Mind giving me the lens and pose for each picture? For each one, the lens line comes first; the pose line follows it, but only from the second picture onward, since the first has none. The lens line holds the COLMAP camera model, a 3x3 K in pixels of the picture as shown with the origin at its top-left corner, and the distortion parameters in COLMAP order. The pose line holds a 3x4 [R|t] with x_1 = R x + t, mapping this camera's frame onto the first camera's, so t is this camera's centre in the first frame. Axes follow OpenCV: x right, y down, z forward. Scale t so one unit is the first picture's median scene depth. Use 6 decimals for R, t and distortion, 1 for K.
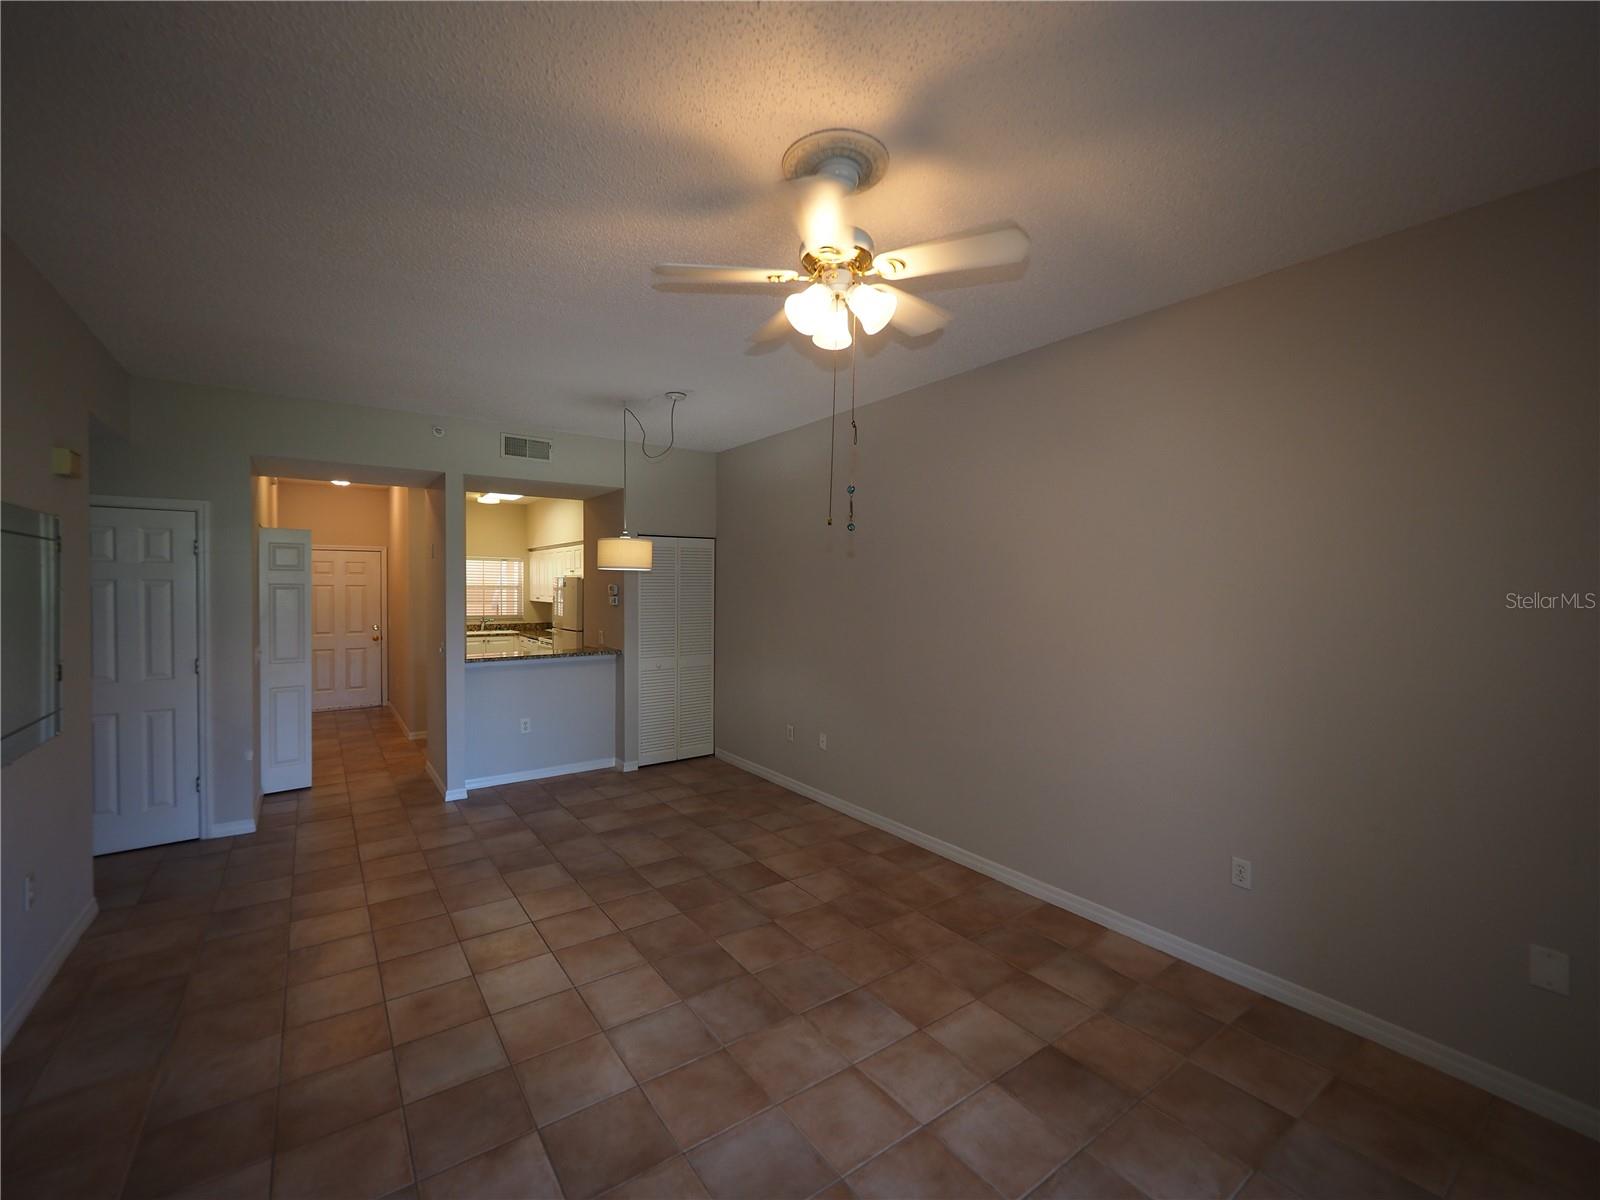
lens RADIAL K [[674.5, 0, 780.8], [0, 674.5, 593.8], [0, 0, 1]] dist [-0.009426, 0.003994]
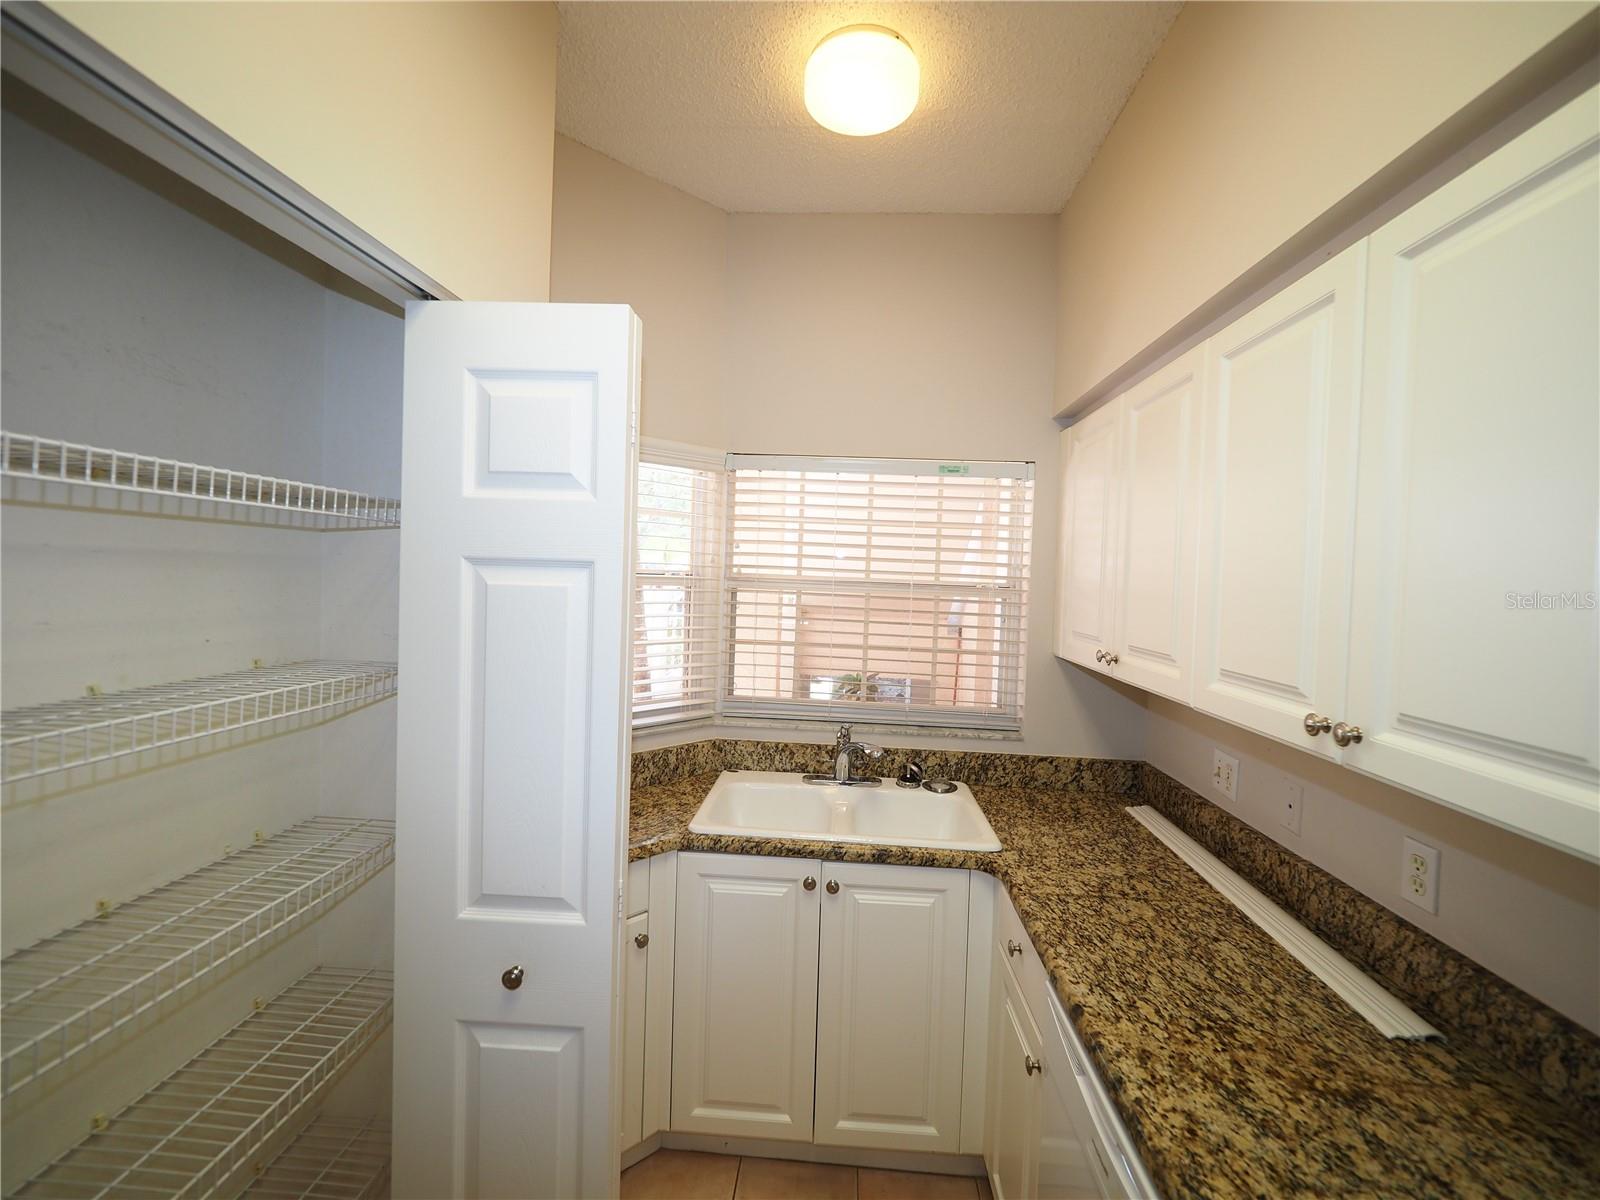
lens RADIAL K [[674.5, 0, 801.6], [0, 674.5, 596.2], [0, 0, 1]] dist [-0.009426, 0.003994]
pose [[0.782481, 0.041958, -0.621259, -0.630287], [-0.036512, 0.999102, 0.021489, -0.022598], [0.621603, 0.005869, 0.783310, 1.621514]]
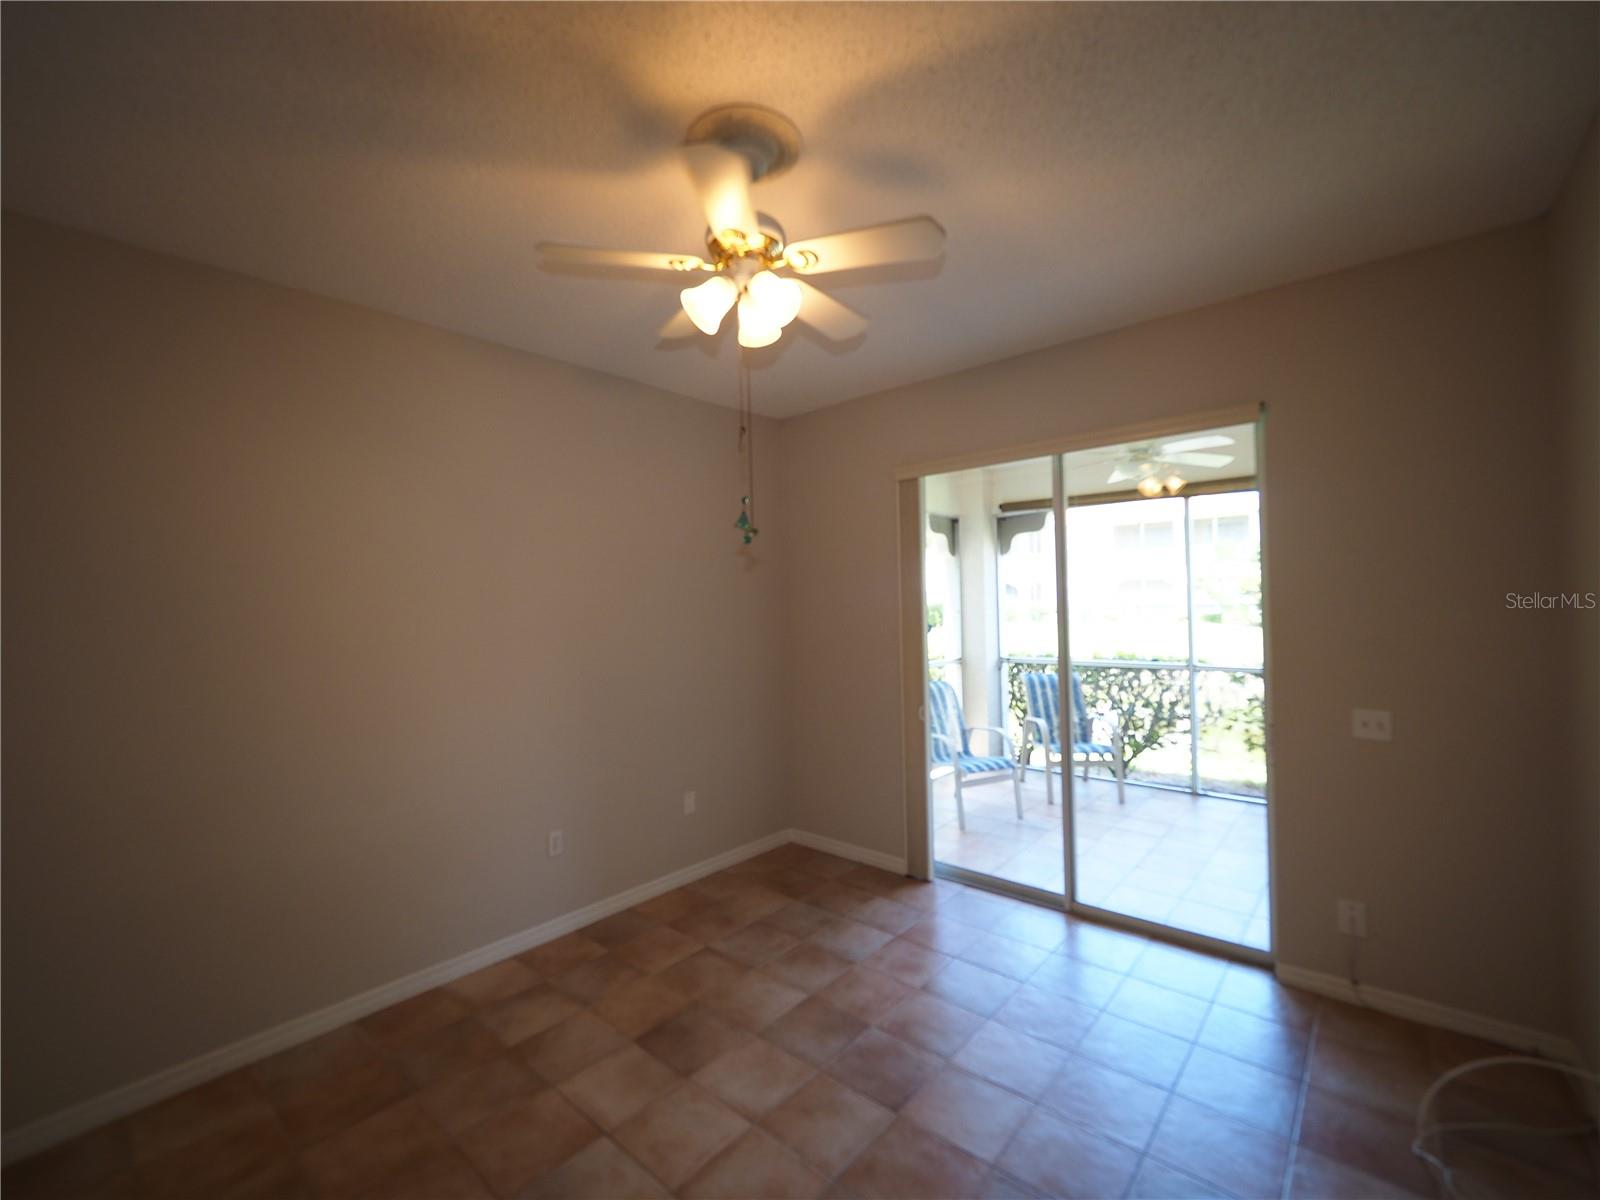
lens RADIAL K [[674.5, 0, 801.8], [0, 674.5, 603.1], [0, 0, 1]] dist [-0.009426, 0.003994]
pose [[-0.232621, 0.001387, 0.972566, -0.323727], [0.038640, 0.999223, 0.007817, -0.004668], [-0.971800, 0.039399, -0.232494, 0.455212]]
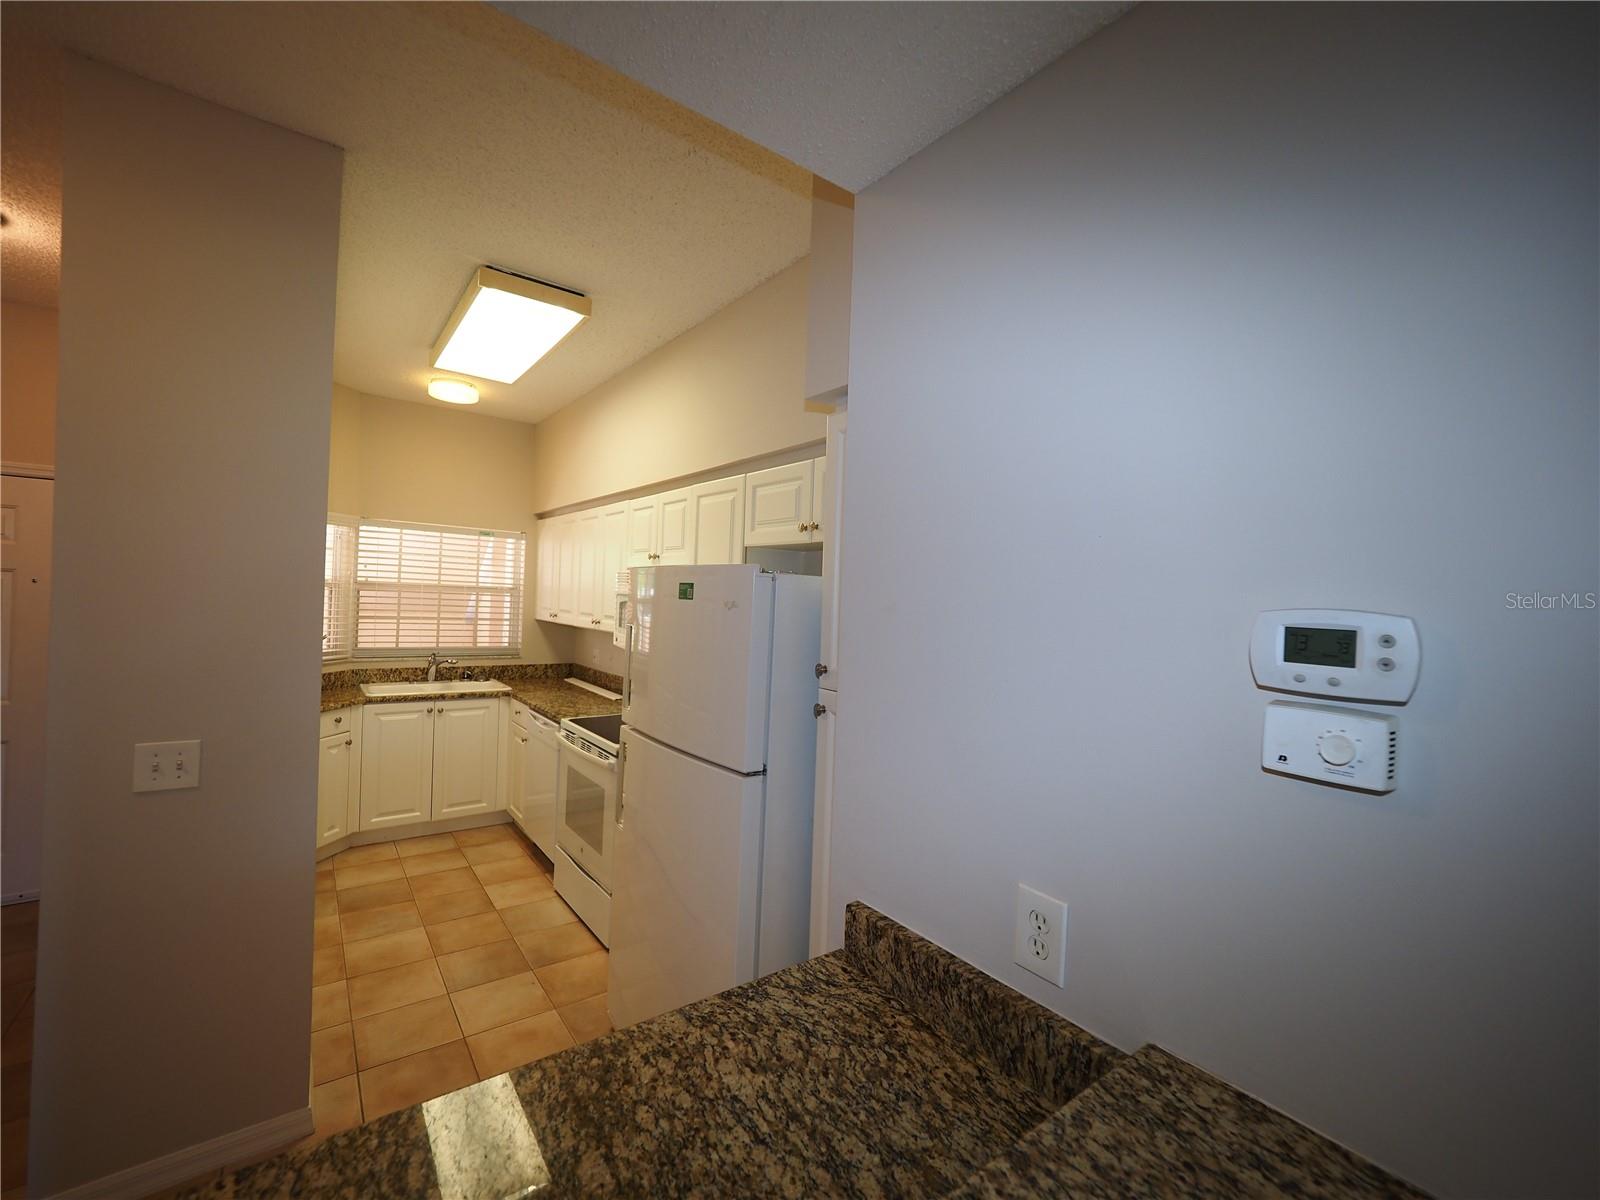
lens RADIAL K [[674.5, 0, 803.7], [0, 674.5, 594.0], [0, 0, 1]] dist [-0.009426, 0.003994]
pose [[0.998600, 0.032825, 0.041486, -0.411538], [-0.032184, 0.999353, -0.016024, -0.013905], [-0.041985, 0.014666, 0.999011, 1.039183]]
